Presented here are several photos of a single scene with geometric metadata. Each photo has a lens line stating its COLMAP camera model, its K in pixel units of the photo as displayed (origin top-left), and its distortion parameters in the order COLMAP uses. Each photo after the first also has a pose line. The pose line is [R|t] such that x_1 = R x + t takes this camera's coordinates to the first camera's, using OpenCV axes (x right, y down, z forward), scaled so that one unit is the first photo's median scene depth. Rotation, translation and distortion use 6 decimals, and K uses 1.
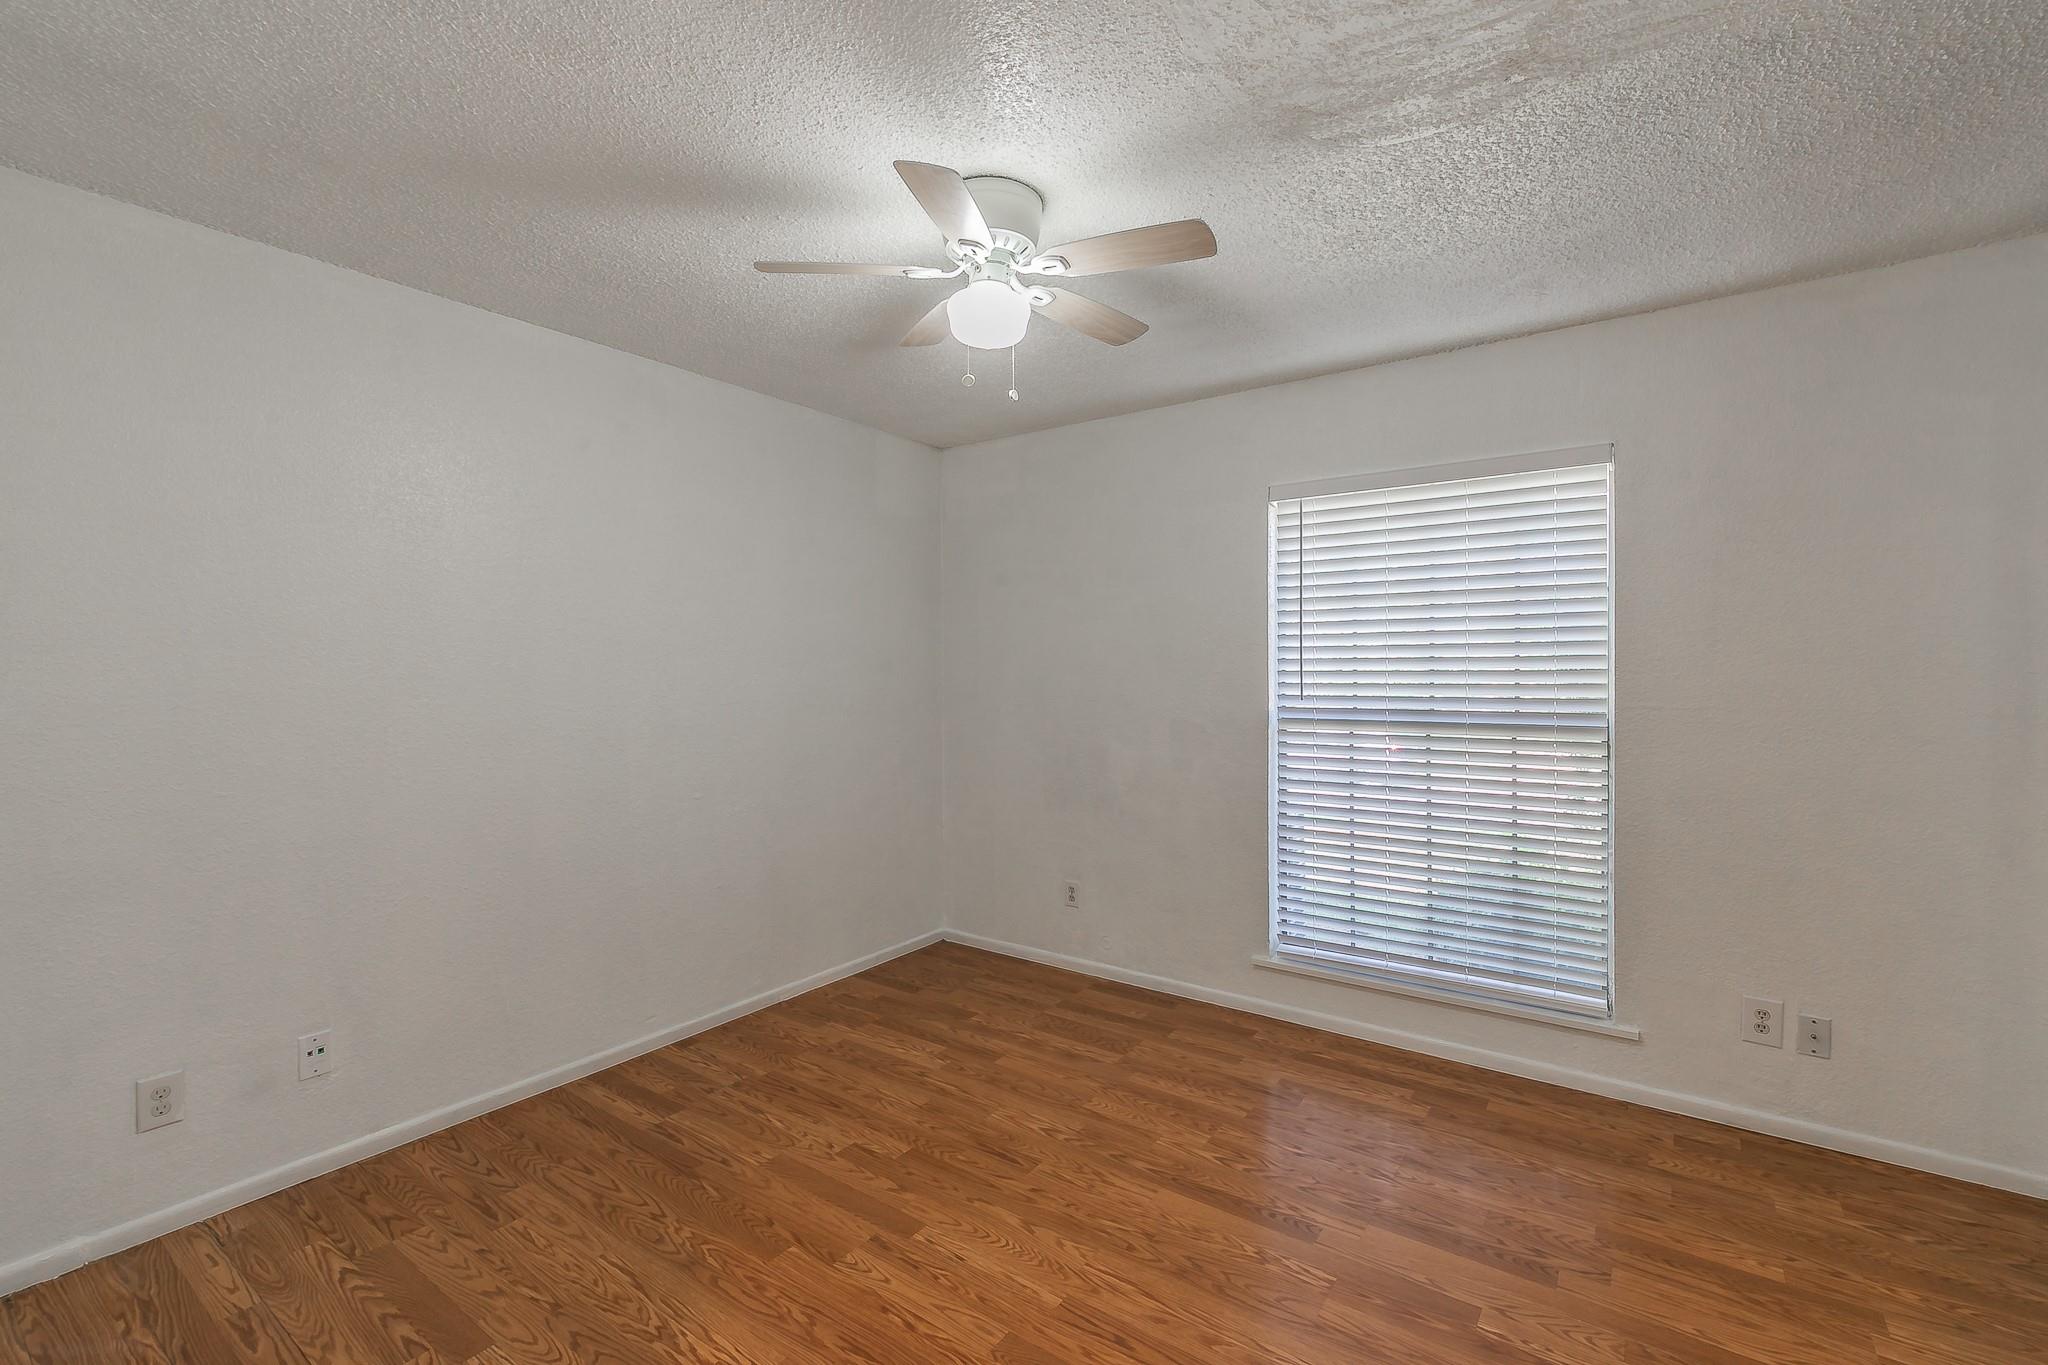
lens RADIAL K [[878.5, 0, 1079.0], [0, 878.5, 679.3], [0, 0, 1]] dist [-0.001726, -0.000393]
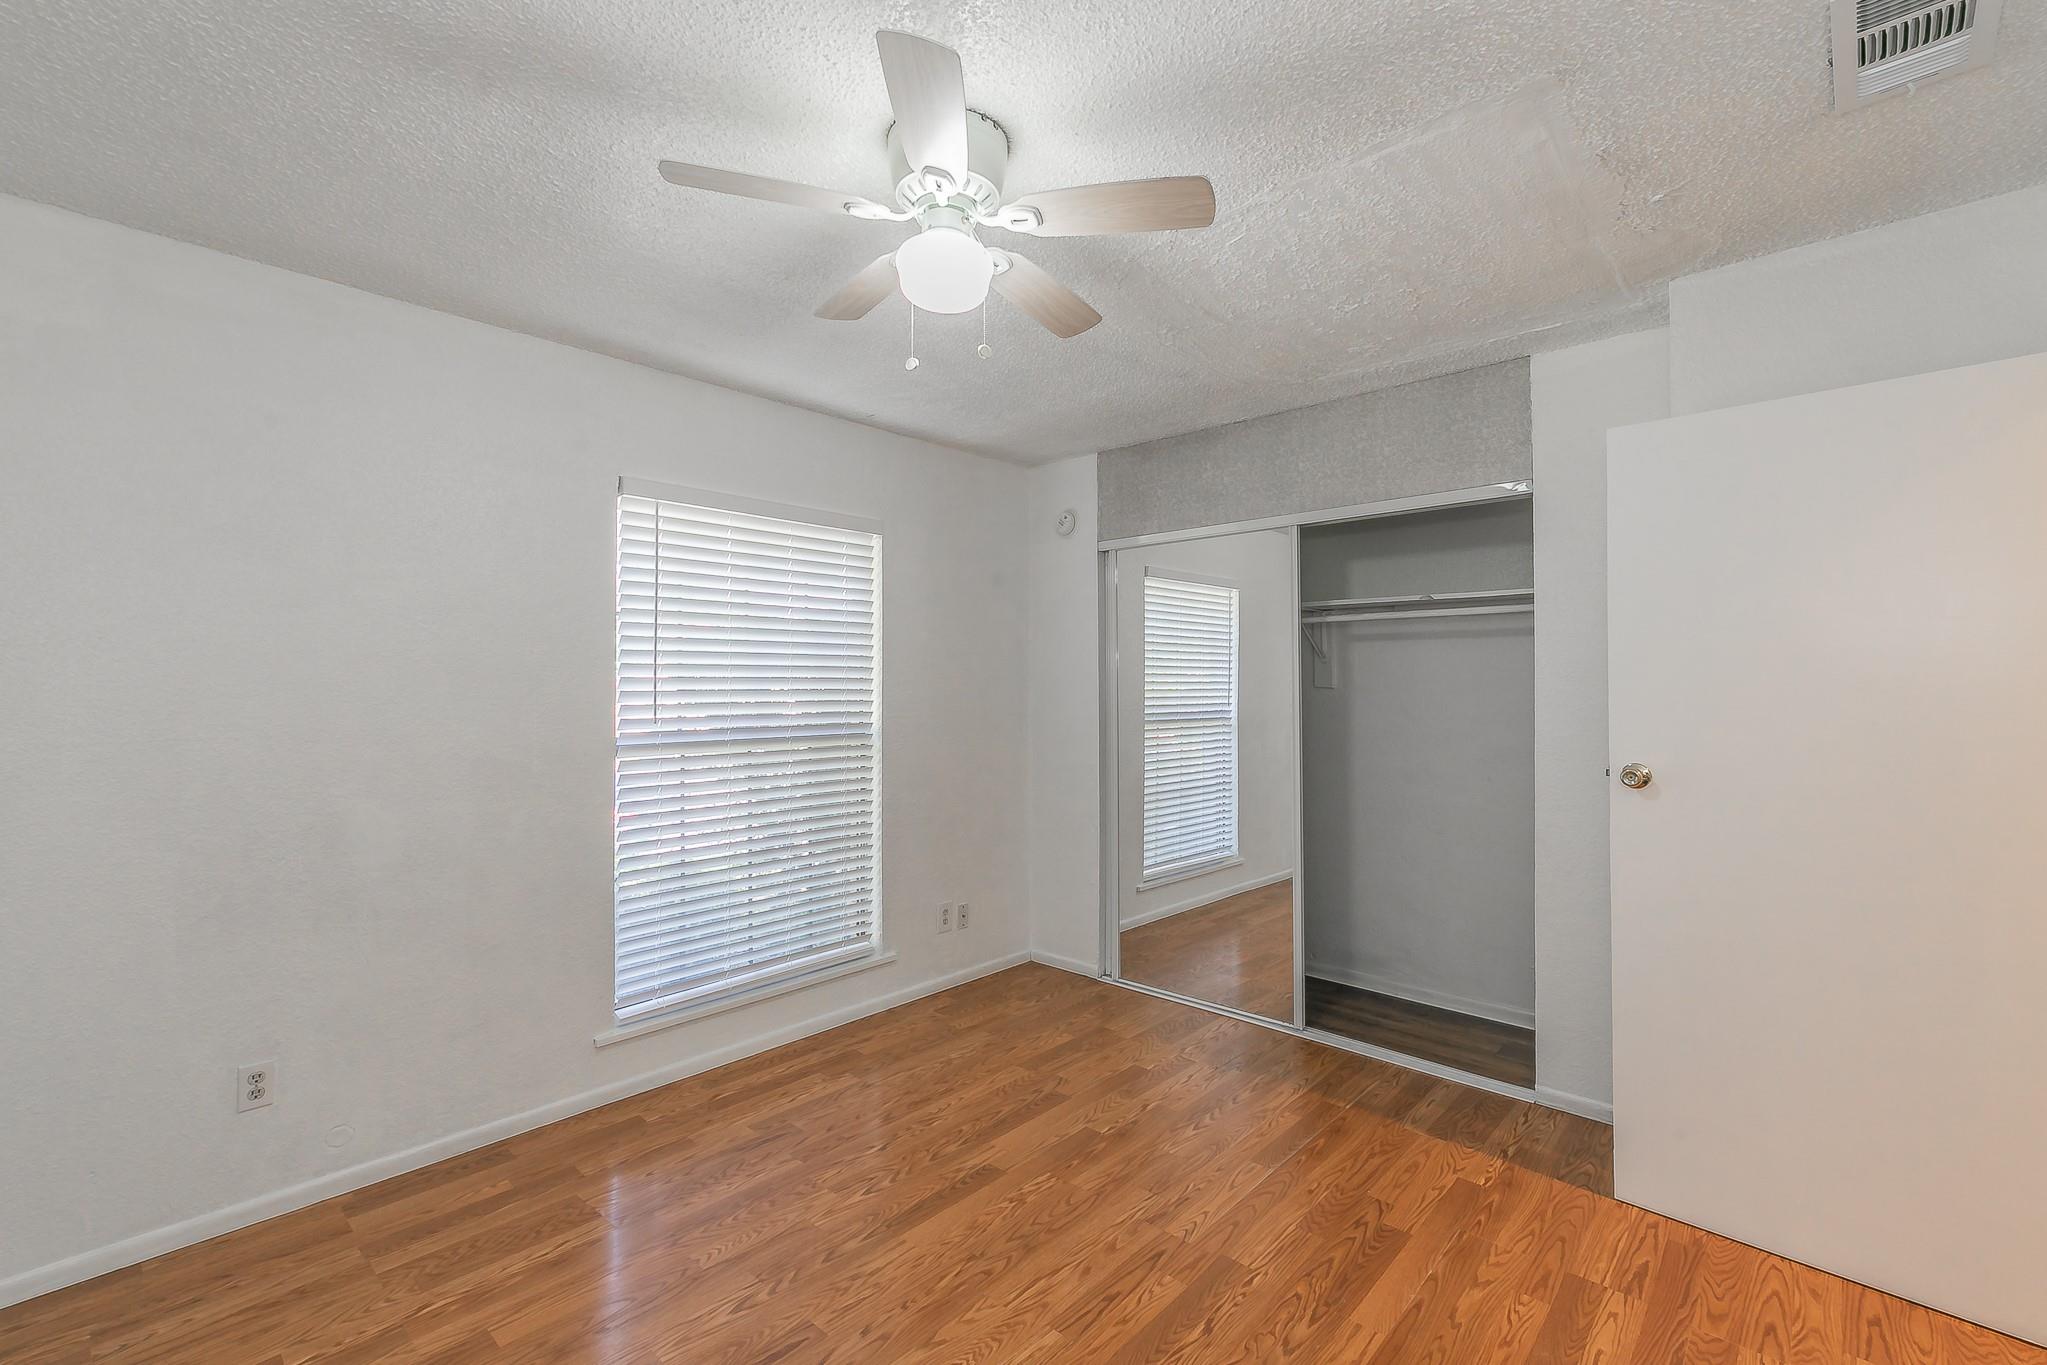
lens RADIAL K [[872.9, 0, 1004.1], [0, 872.9, 676.2], [0, 0, 1]] dist [0.000379, -0.000086]
pose [[0.164089, 0.014021, 0.986346, -0.736457], [0.010817, 0.999813, -0.016012, -0.008191], [-0.986386, 0.013297, 0.163906, 0.648341]]
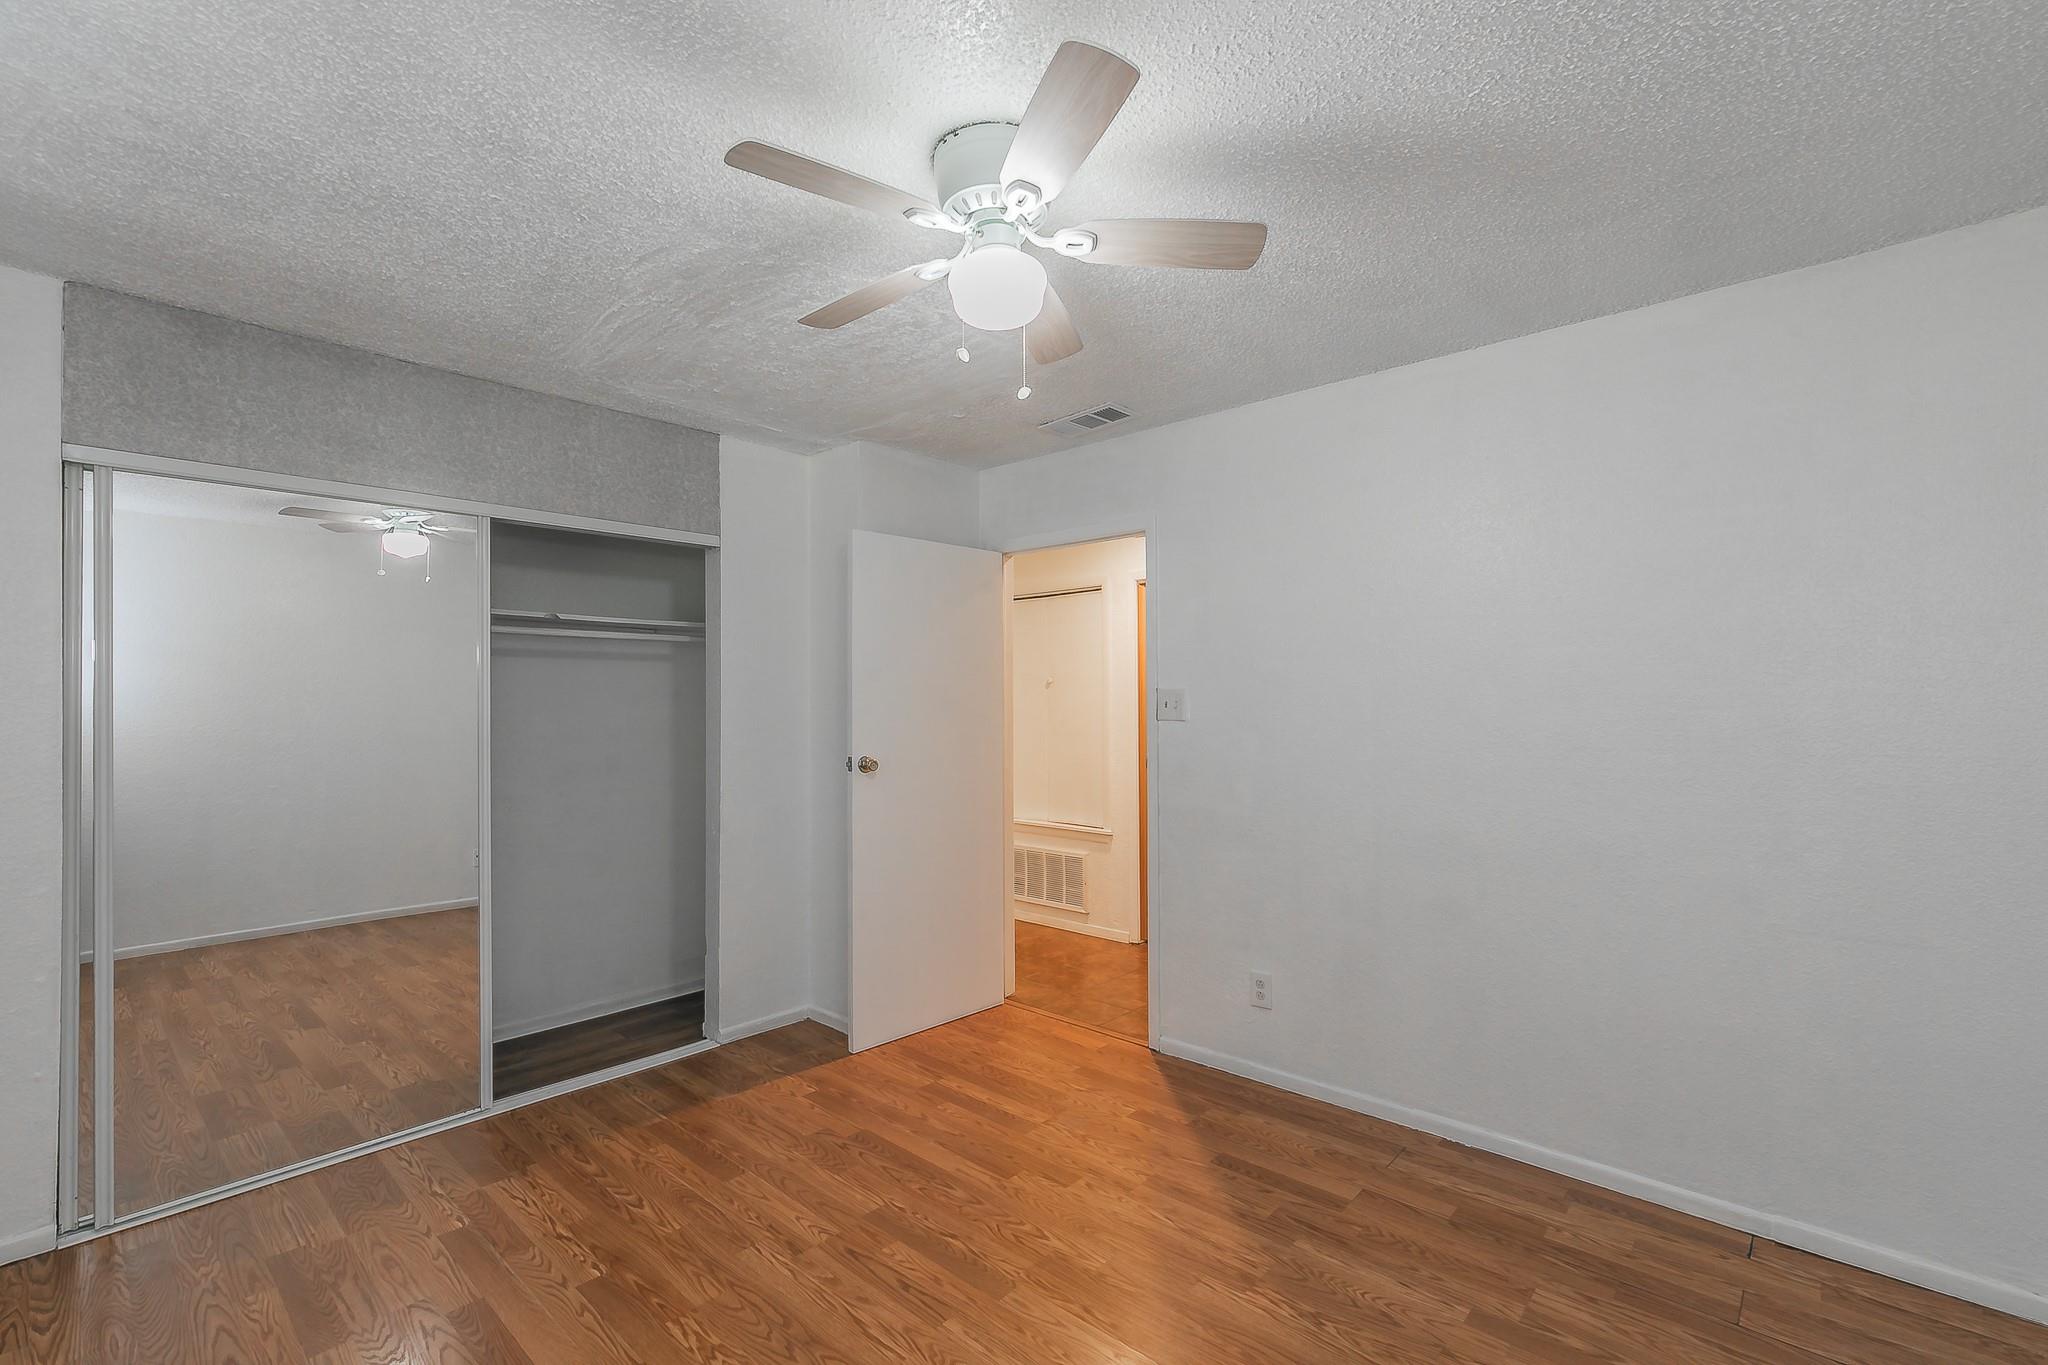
lens RADIAL K [[880.6, 0, 1030.4], [0, 880.6, 687.7], [0, 0, 1]] dist [0.000720, -0.000014]
pose [[-0.987179, 0.009096, 0.159356, -0.213003], [0.008165, 0.999946, -0.006497, -0.020225], [-0.159407, -0.005112, -0.987200, 1.467033]]
